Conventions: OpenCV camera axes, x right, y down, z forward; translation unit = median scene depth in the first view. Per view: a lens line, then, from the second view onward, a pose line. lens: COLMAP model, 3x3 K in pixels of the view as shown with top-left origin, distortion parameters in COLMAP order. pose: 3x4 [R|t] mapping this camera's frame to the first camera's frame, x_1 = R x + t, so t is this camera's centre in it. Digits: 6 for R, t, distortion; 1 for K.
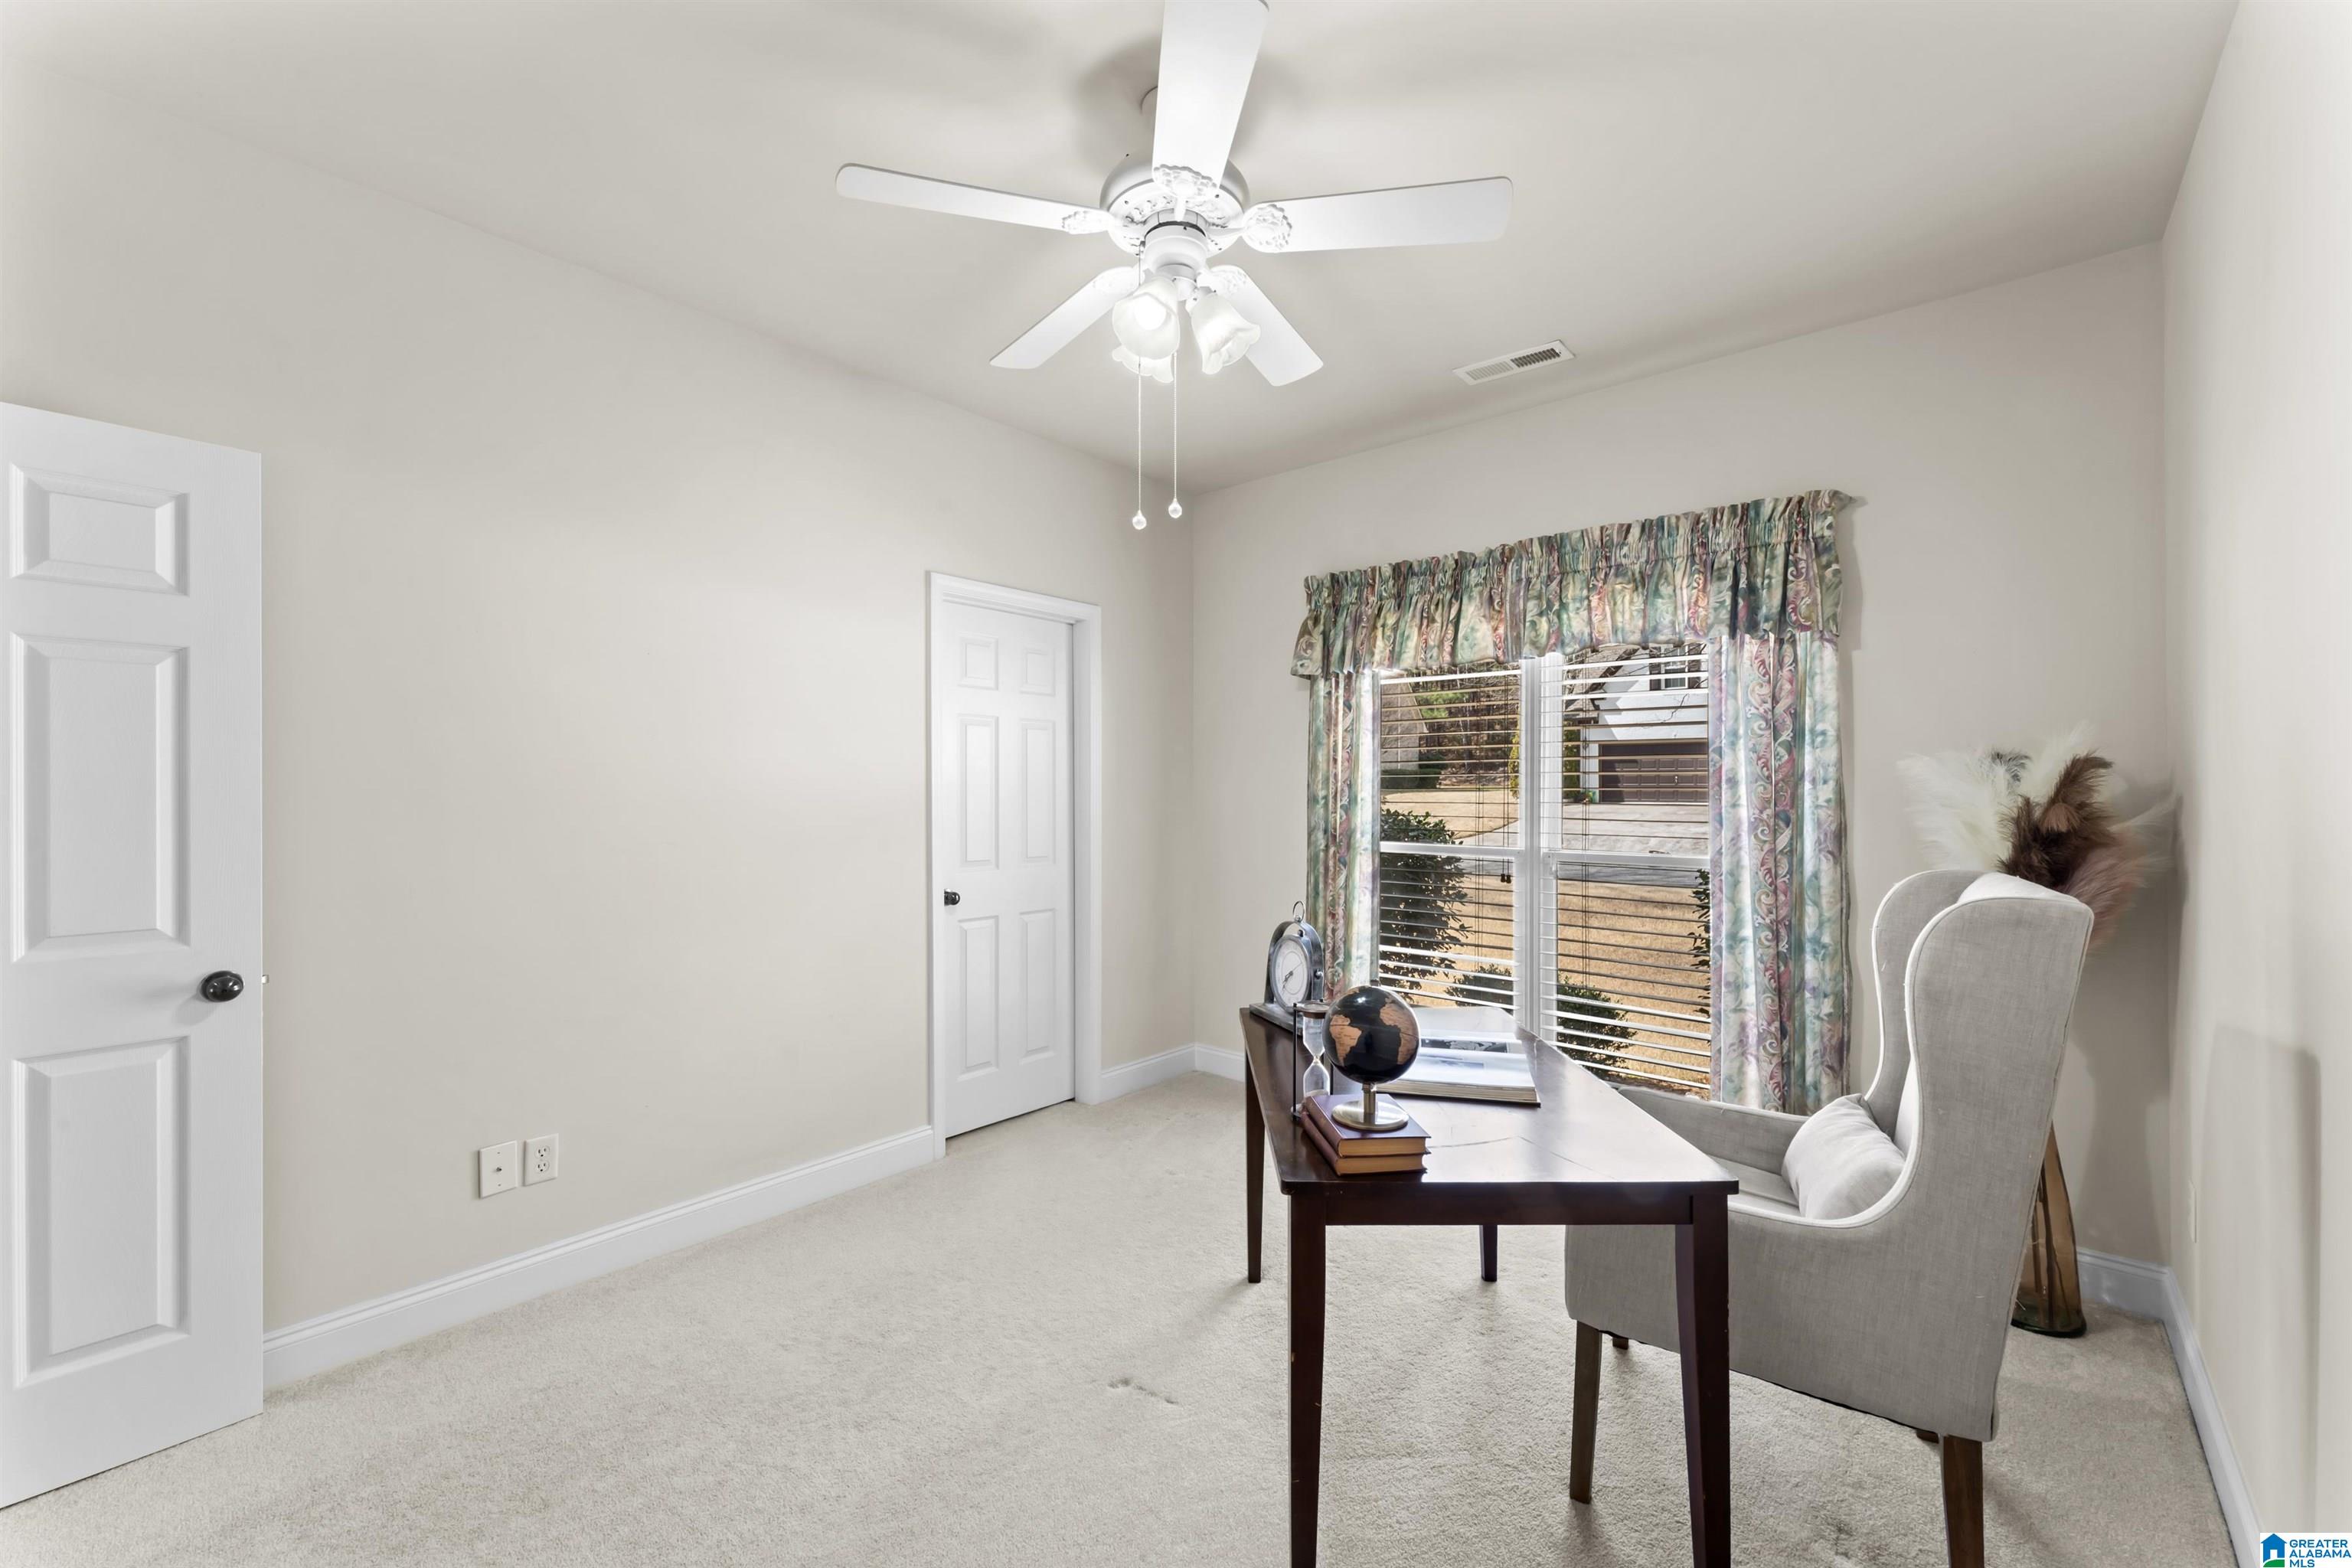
lens RADIAL K [[945.5, 0, 1178.0], [0, 945.5, 786.5], [0, 0, 1]] dist [0.001094, -0.000196]
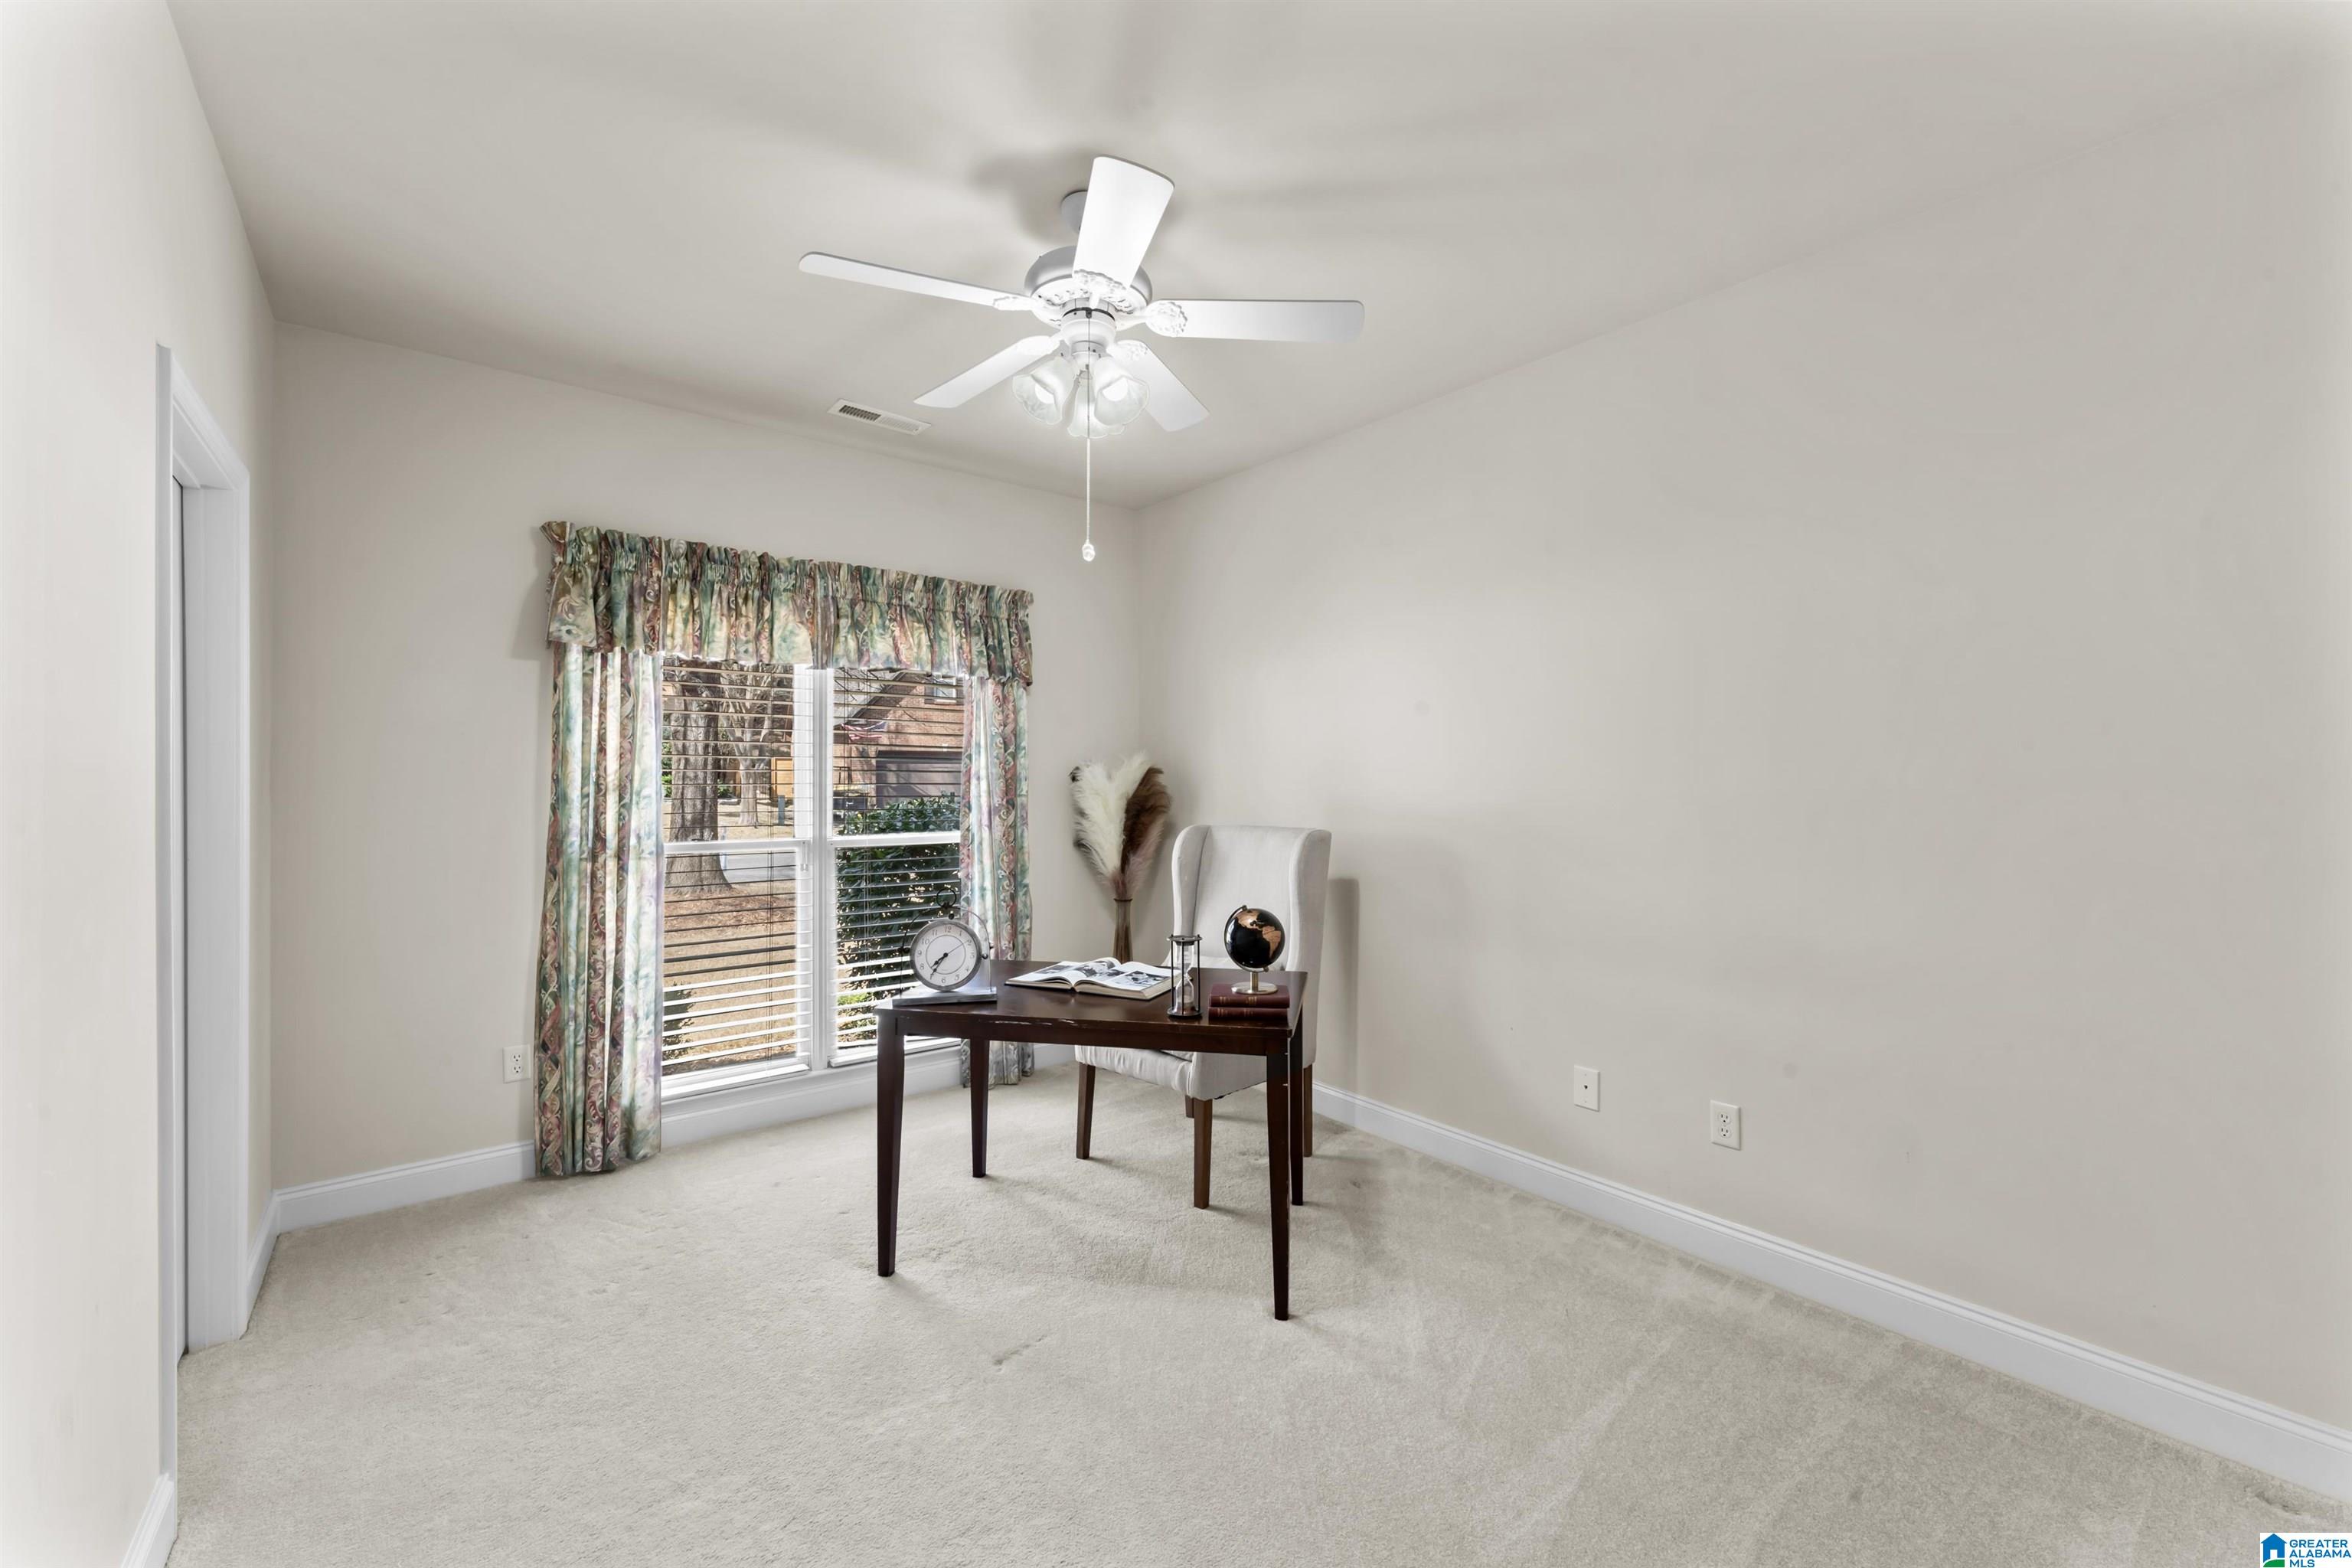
lens RADIAL K [[945.5, 0, 1184.5], [0, 945.5, 777.7], [0, 0, 1]] dist [0.001094, -0.000196]
pose [[0.164837, -0.002102, 0.986319, -0.694062], [-0.005028, 0.999983, 0.002971, -0.011690], [-0.986308, -0.005449, 0.164824, 0.421080]]
